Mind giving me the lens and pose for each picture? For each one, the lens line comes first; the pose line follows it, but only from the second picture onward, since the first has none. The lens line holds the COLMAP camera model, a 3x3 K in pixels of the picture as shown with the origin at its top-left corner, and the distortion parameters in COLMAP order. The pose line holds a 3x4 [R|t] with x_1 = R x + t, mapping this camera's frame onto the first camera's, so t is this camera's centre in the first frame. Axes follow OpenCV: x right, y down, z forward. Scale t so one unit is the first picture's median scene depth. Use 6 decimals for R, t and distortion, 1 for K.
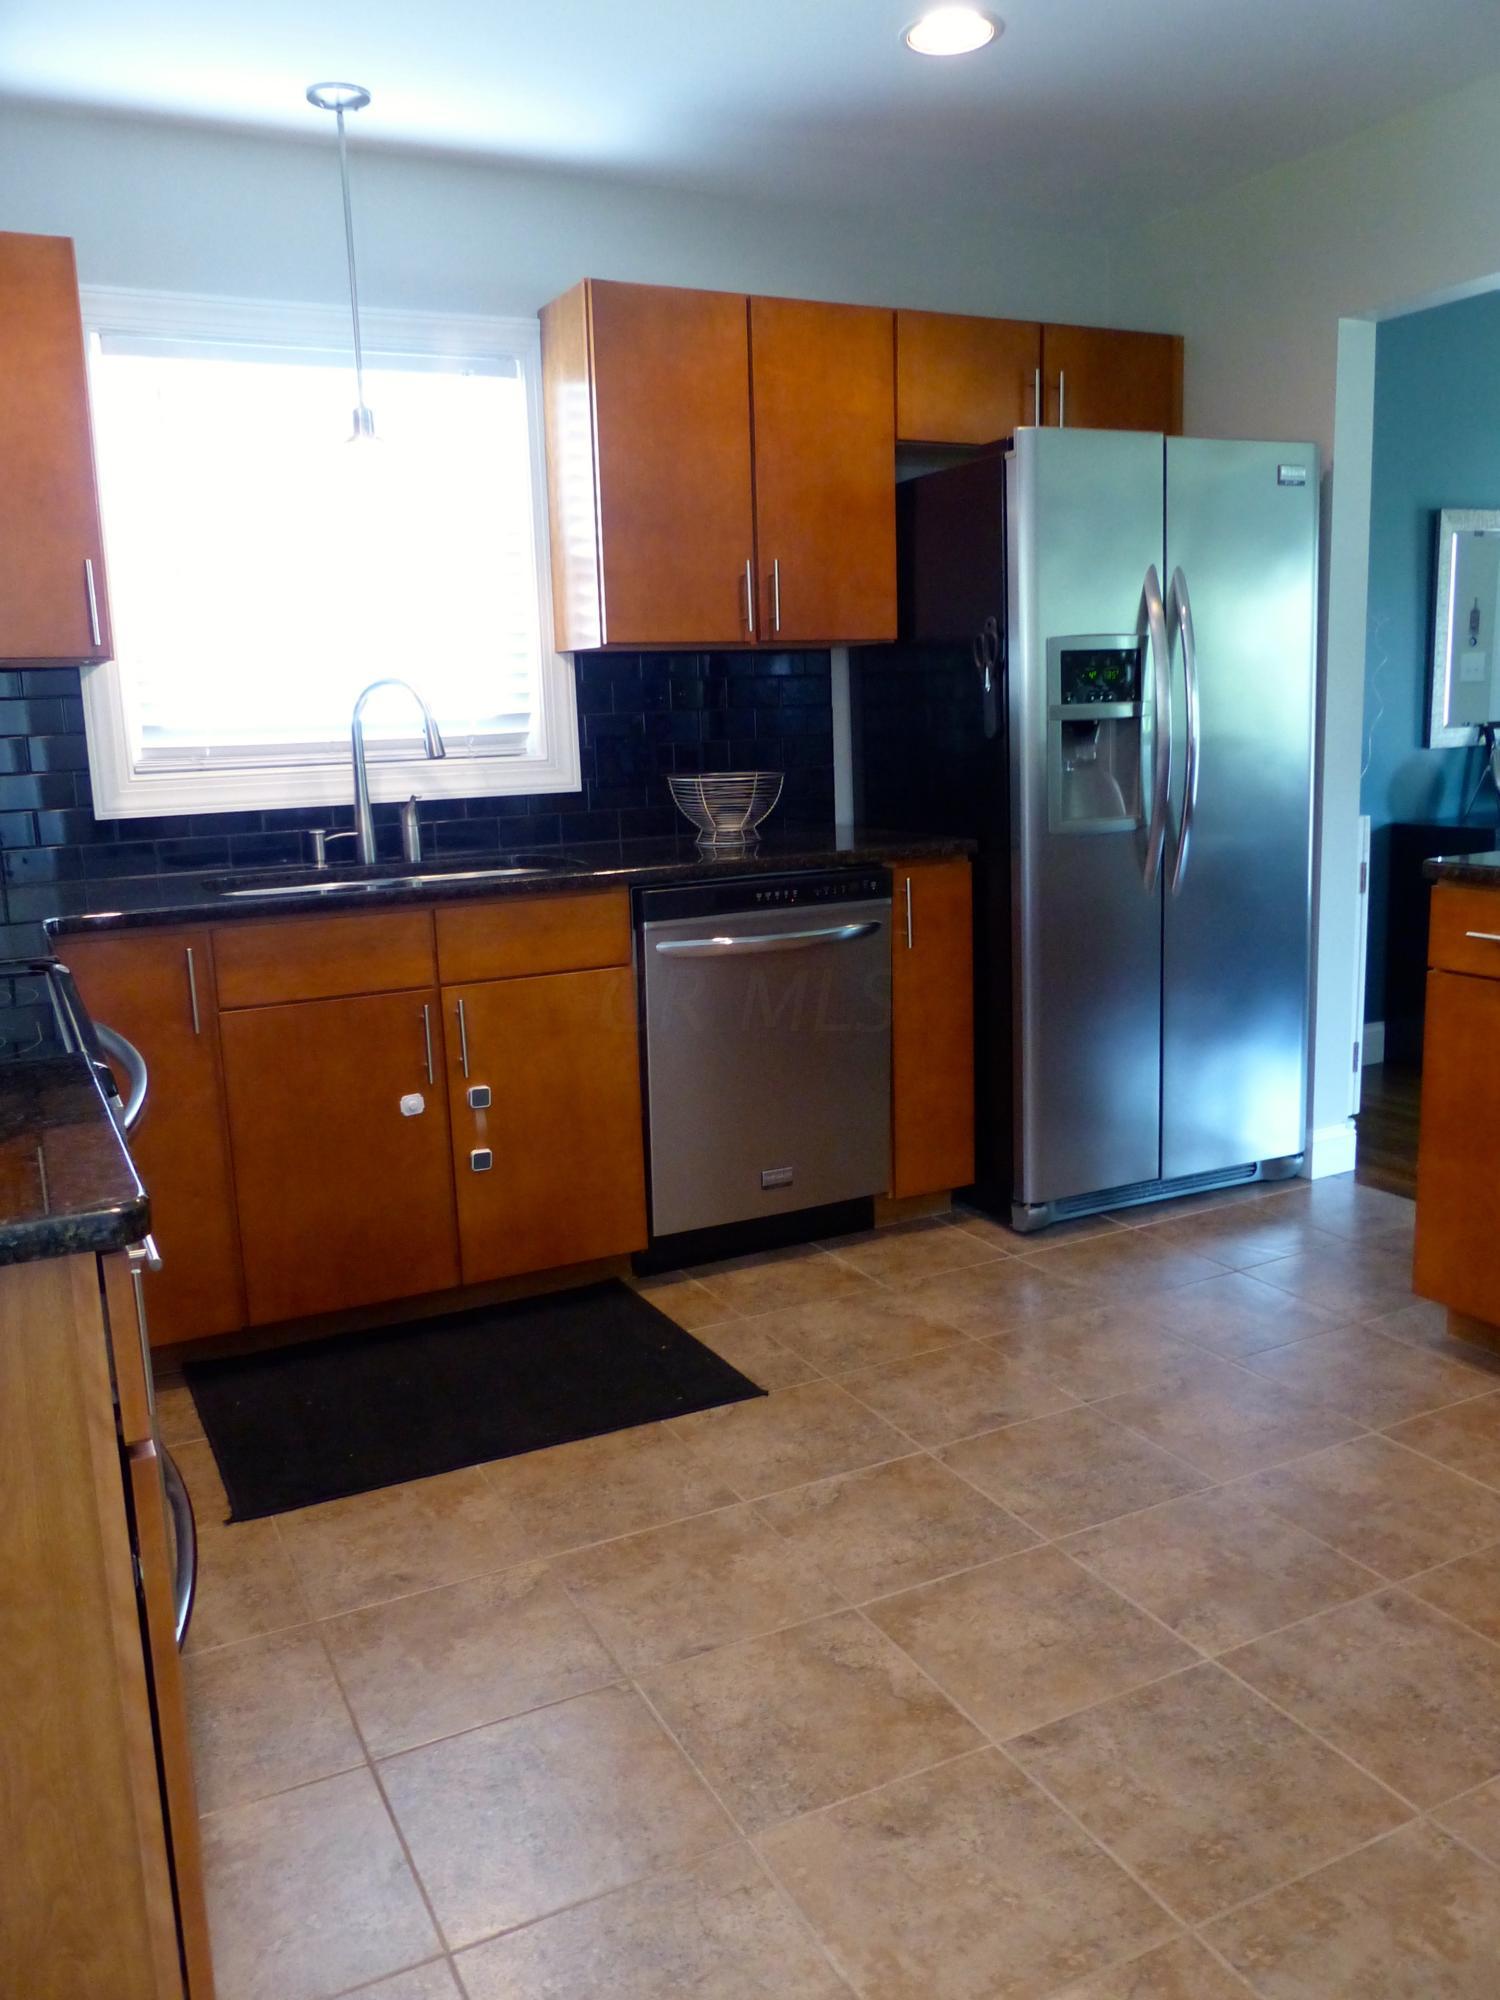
lens RADIAL K [[1563.9, 0, 740.9], [0, 1563.9, 1003.8], [0, 0, 1]] dist [-0.038664, 0.039030]
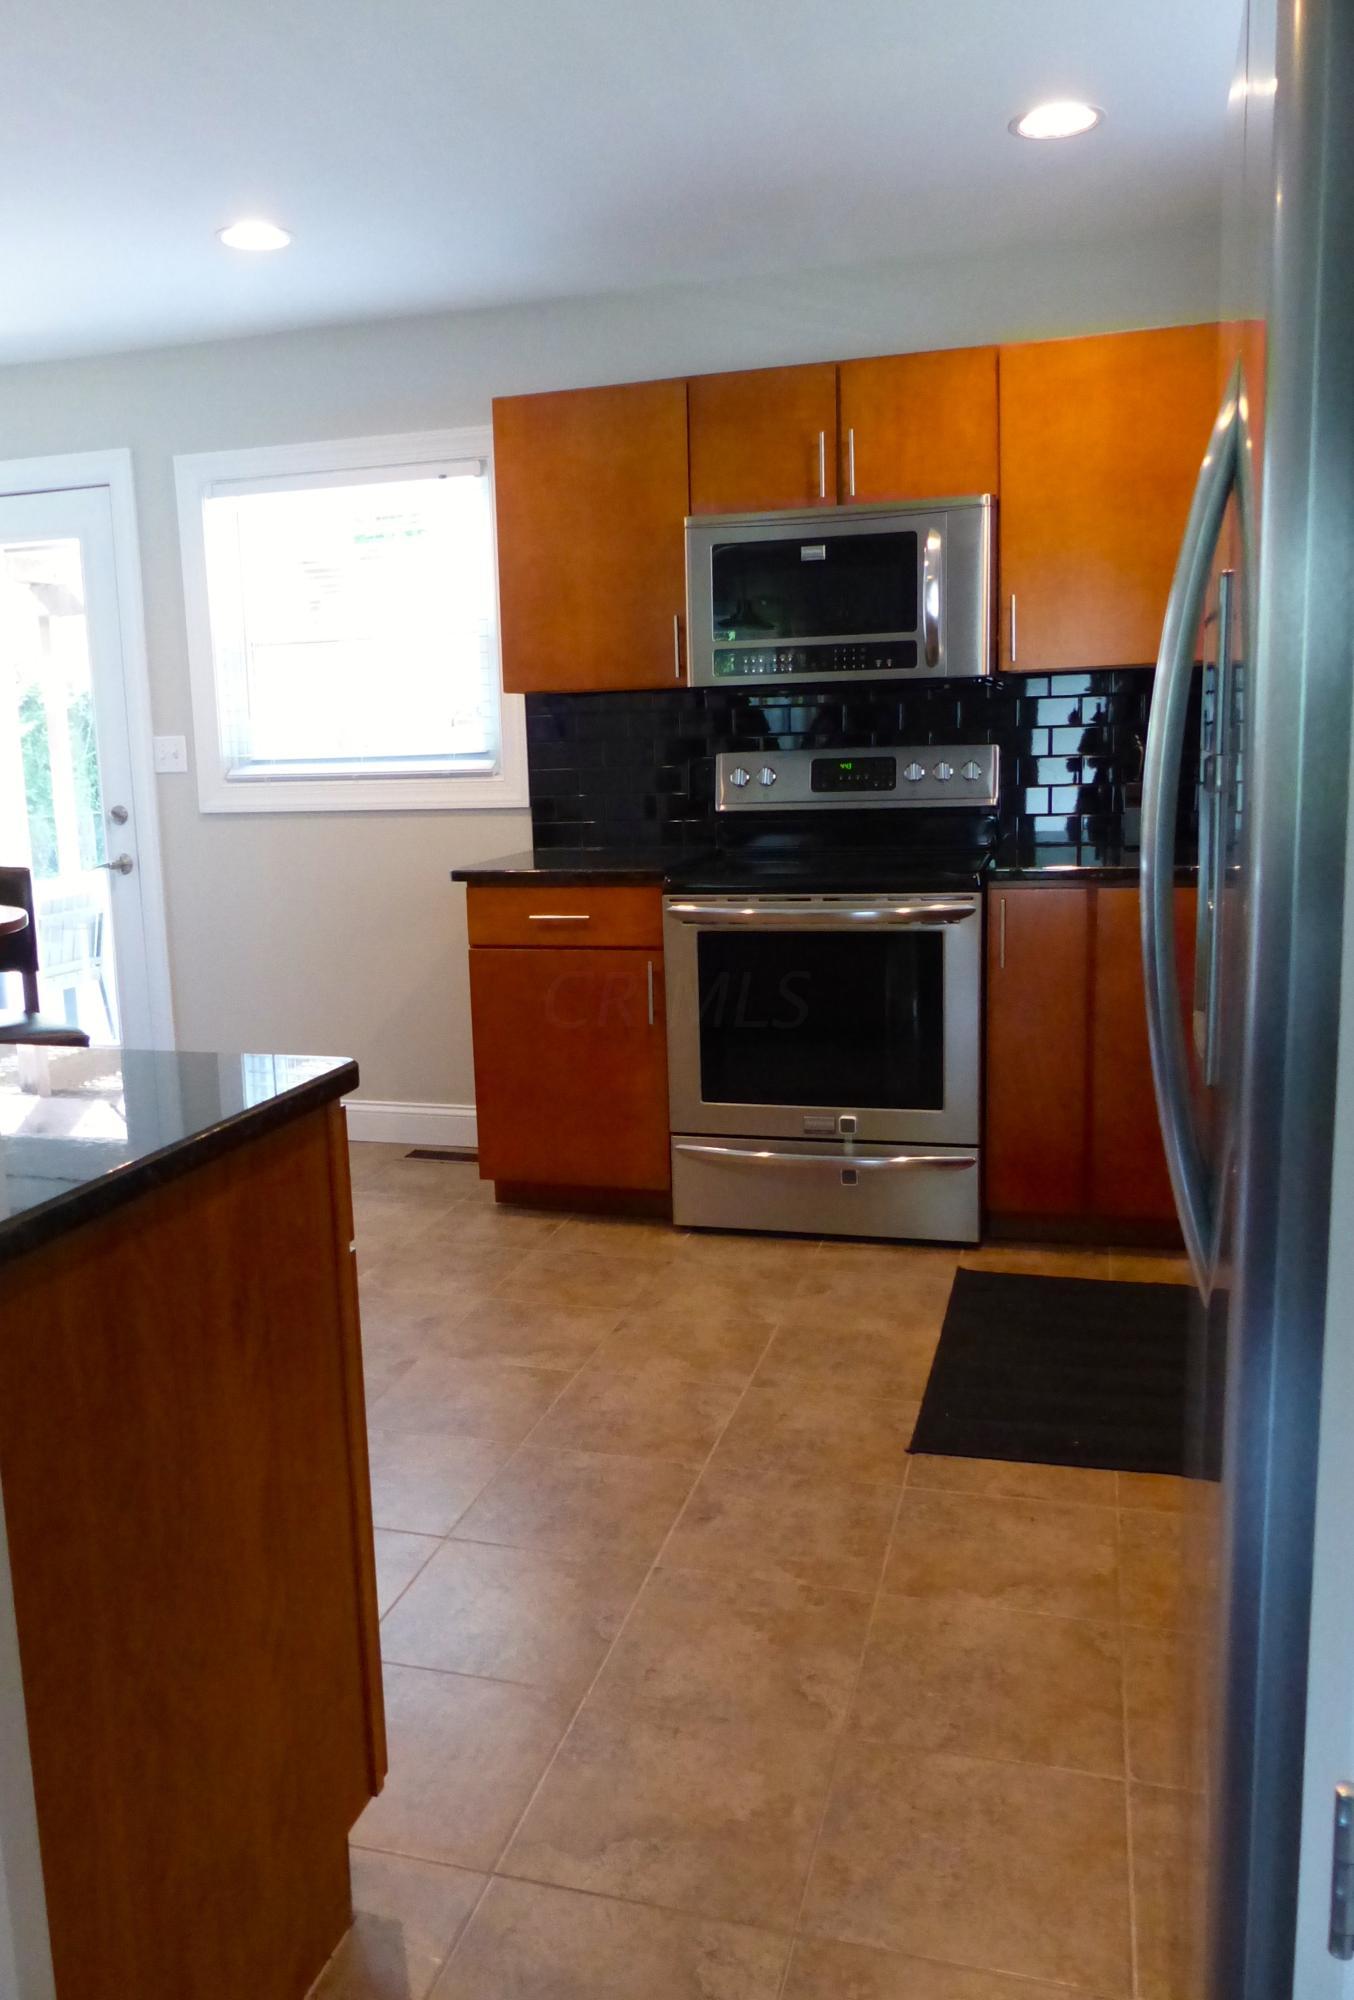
lens RADIAL K [[1549.5, 0, 620.4], [0, 1549.5, 983.8], [0, 0, 1]] dist [-0.019634, 0.004036]
pose [[-0.679457, 0.172764, -0.713086, 0.707983], [-0.080679, 0.948397, 0.306648, -0.274909], [0.729266, 0.265885, -0.630457, 1.299299]]
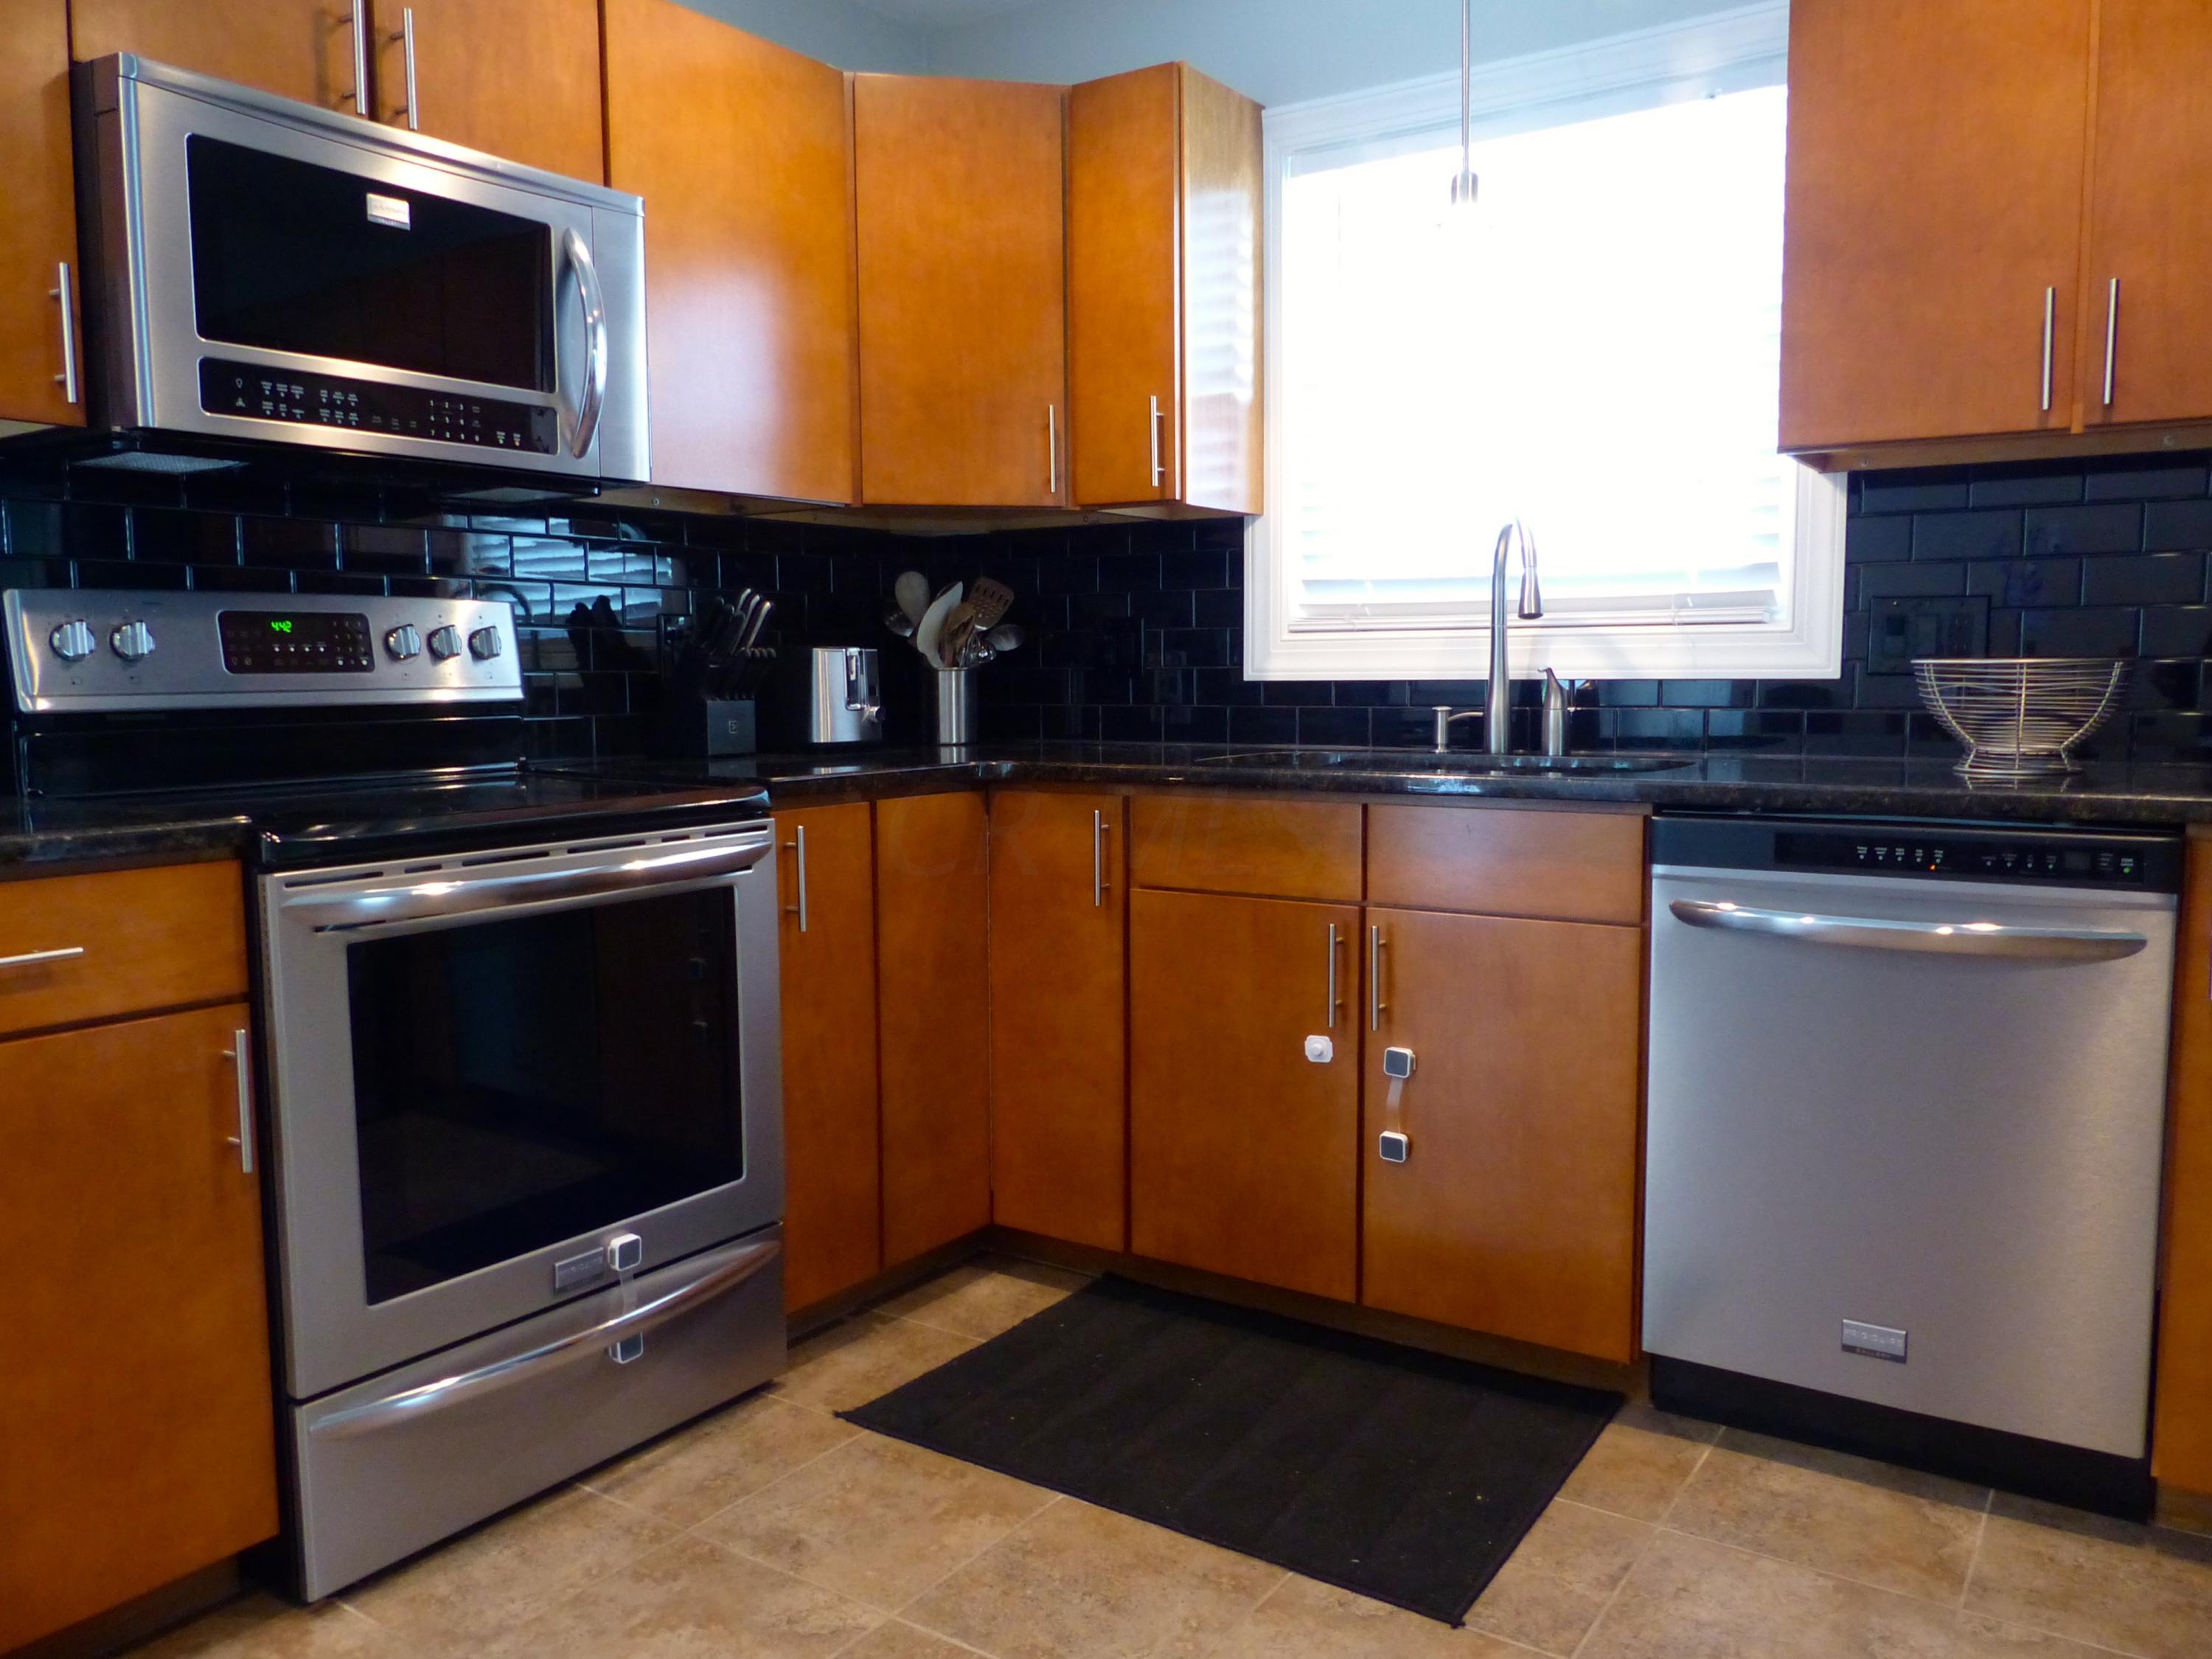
lens RADIAL K [[1663.3, 0, 1106.0], [0, 1663.3, 829.5], [0, 0, 1]] dist [-0.038508, 0.043313]
pose [[0.491961, 0.114298, -0.863082, 0.442262], [-0.173060, 0.984400, 0.031719, -0.051169], [0.853244, 0.133761, 0.504067, 0.480393]]
